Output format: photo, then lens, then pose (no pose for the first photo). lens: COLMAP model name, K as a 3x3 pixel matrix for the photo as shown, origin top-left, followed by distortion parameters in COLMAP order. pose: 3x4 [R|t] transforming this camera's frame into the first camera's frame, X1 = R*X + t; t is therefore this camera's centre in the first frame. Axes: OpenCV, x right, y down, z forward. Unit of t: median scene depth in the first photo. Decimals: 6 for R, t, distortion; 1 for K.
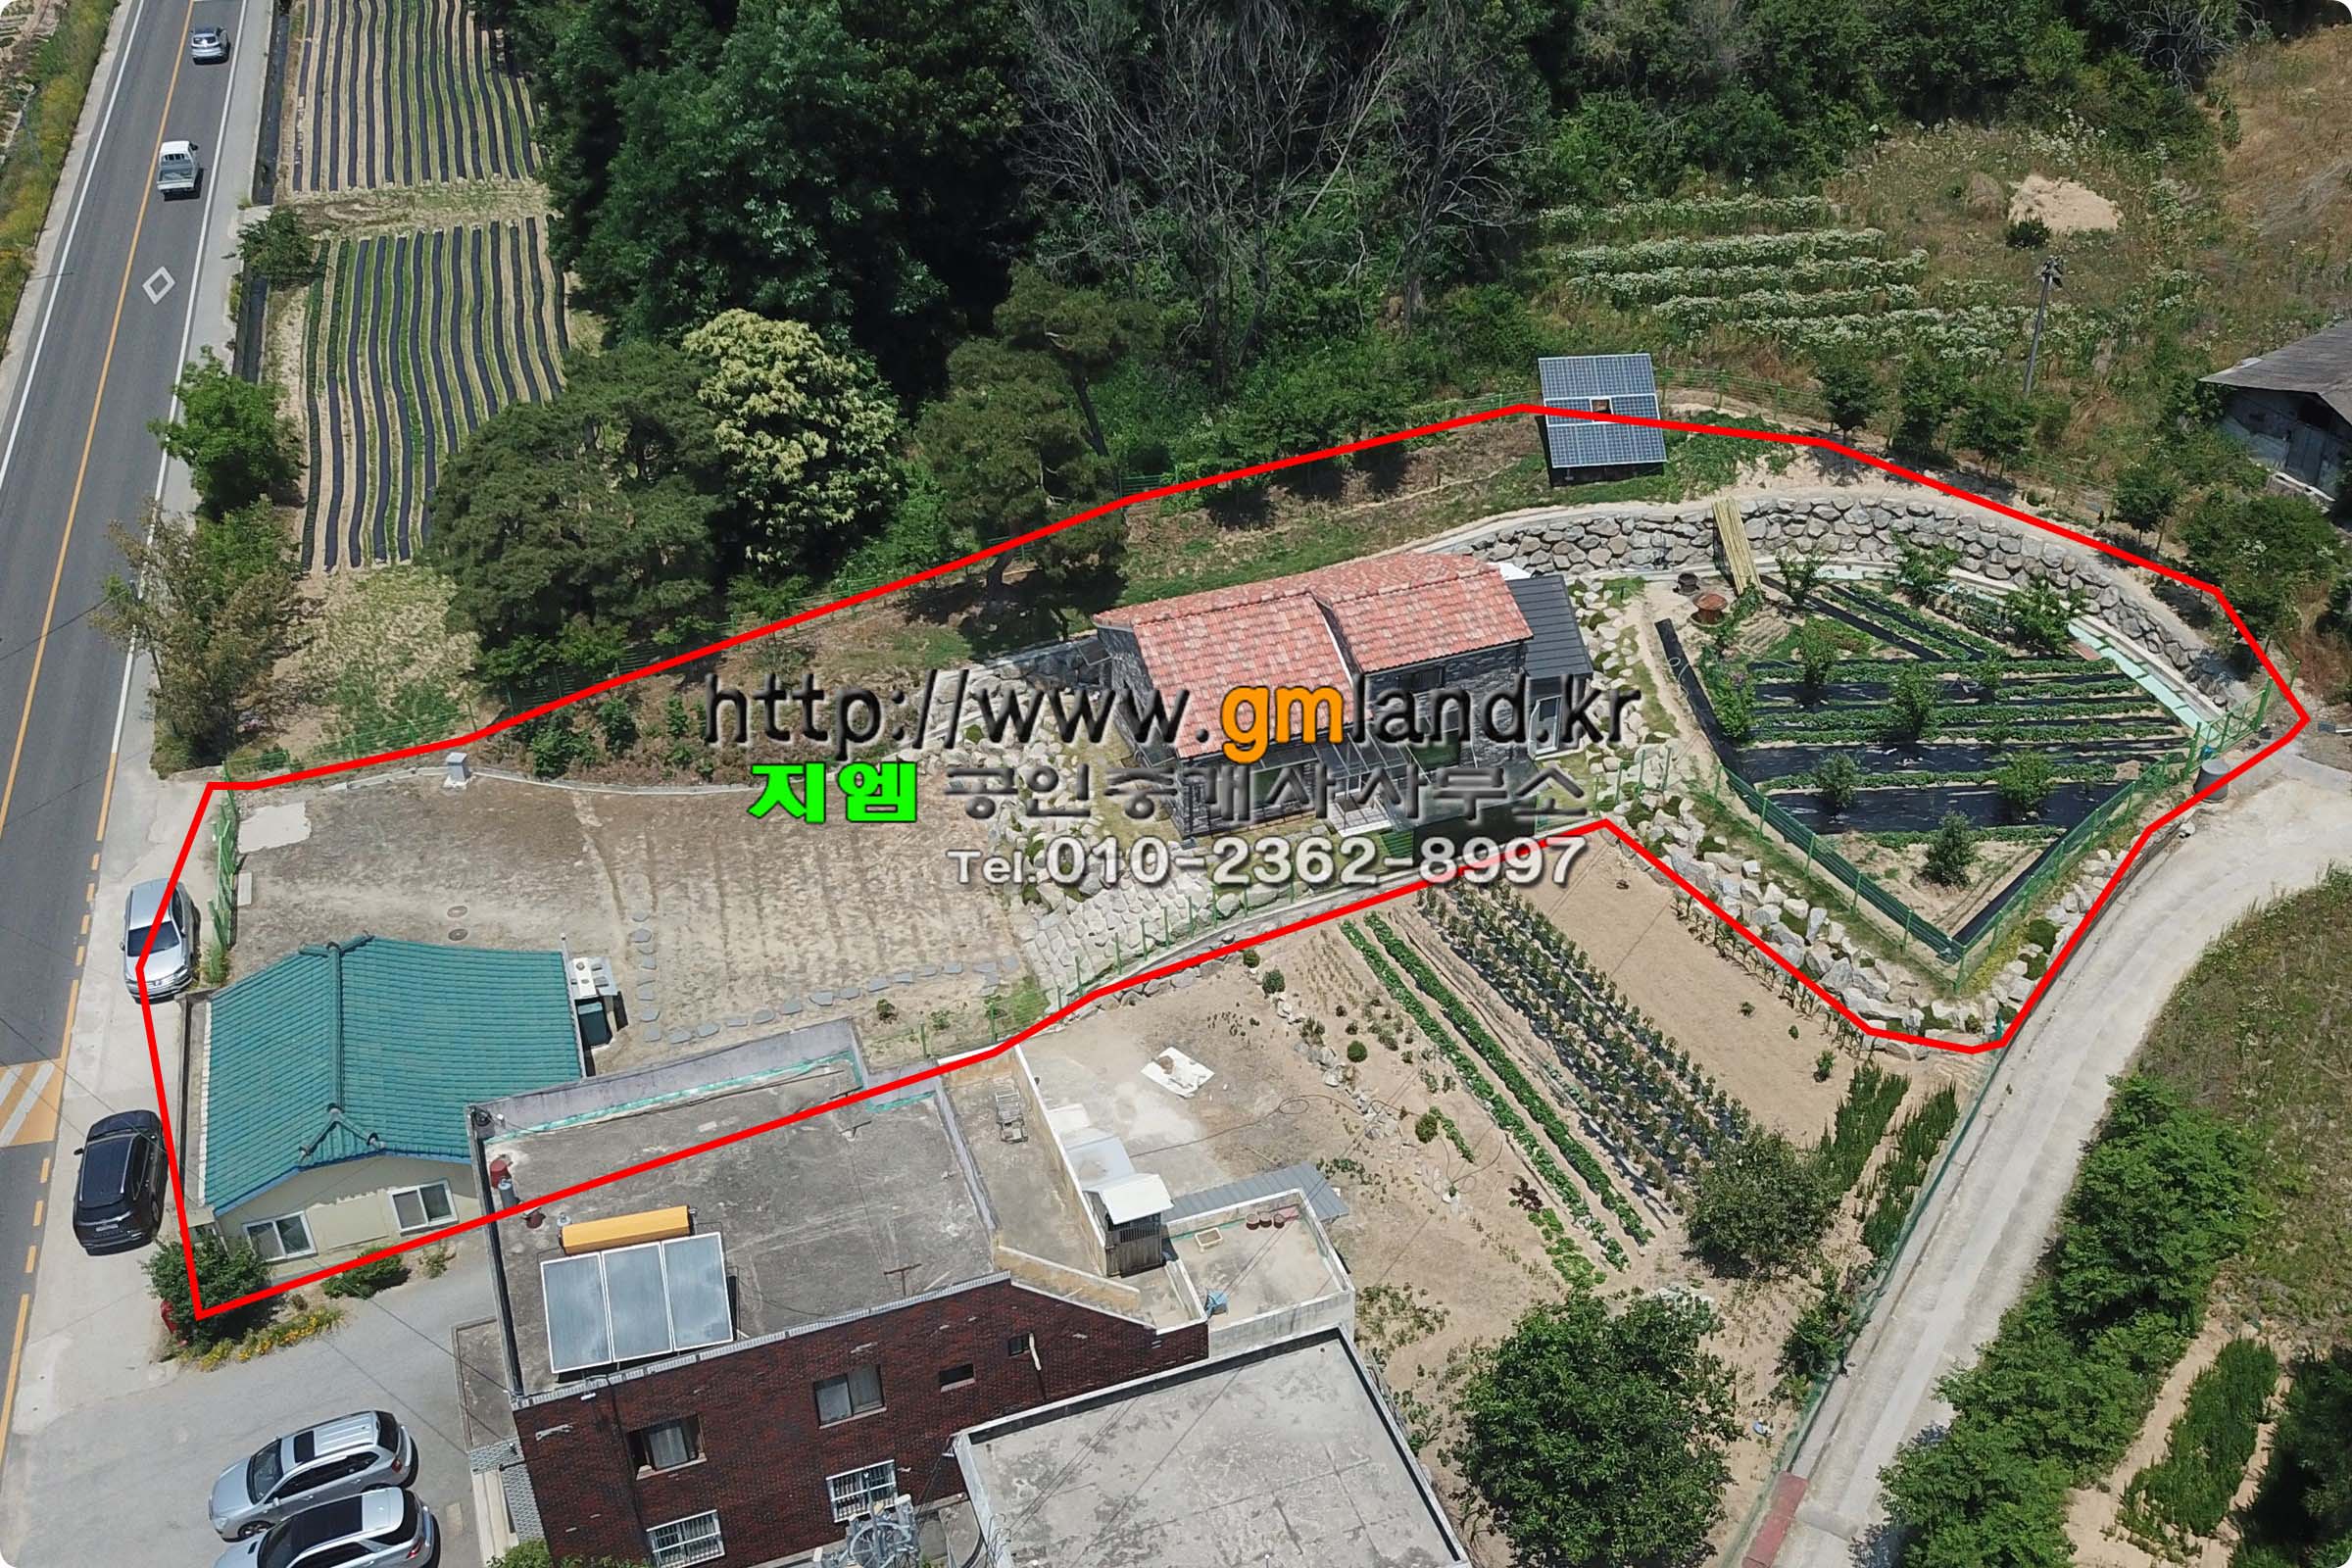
lens RADIAL K [[2072.8, 0, 1176.0], [0, 2072.8, 784.0], [0, 0, 1]] dist [-0.002383, -0.000015]
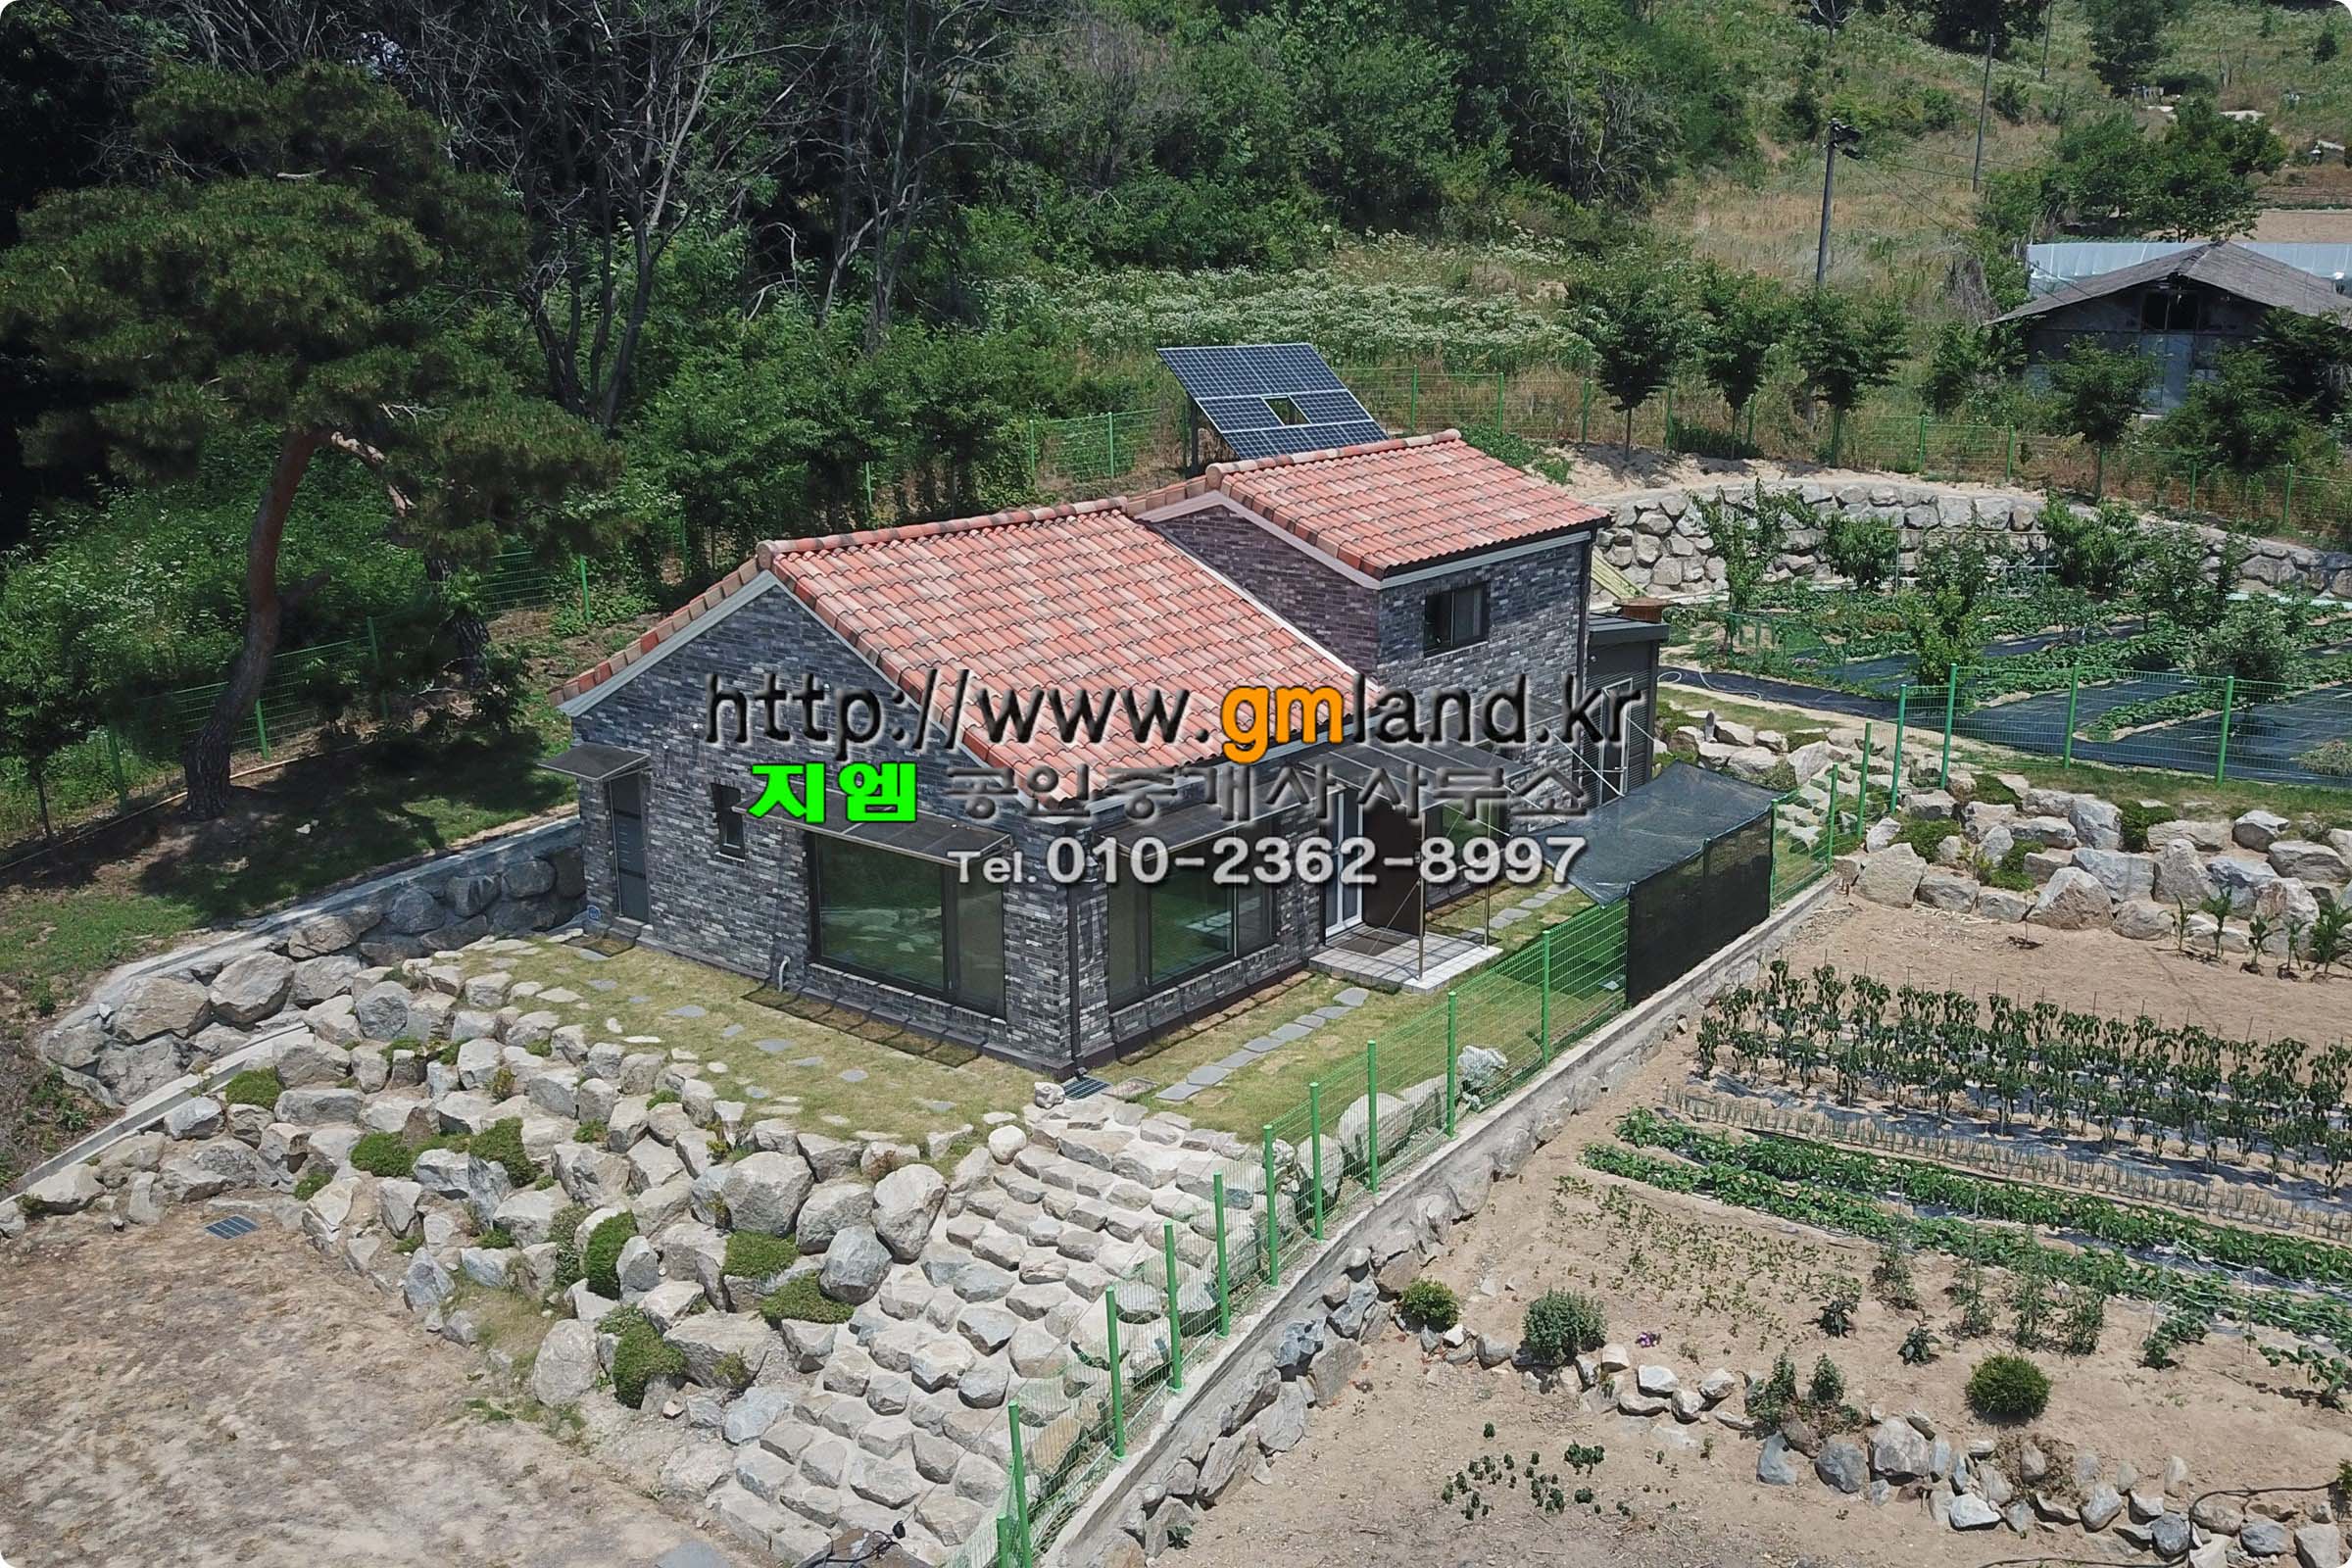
lens RADIAL K [[2072.8, 0, 1176.0], [0, 2072.8, 784.0], [0, 0, 1]] dist [-0.002383, -0.000015]
pose [[0.855031, -0.118183, 0.504931, -0.150701], [0.295501, 0.911176, -0.287121, 0.087157], [-0.426148, 0.394705, 0.814006, 0.676560]]
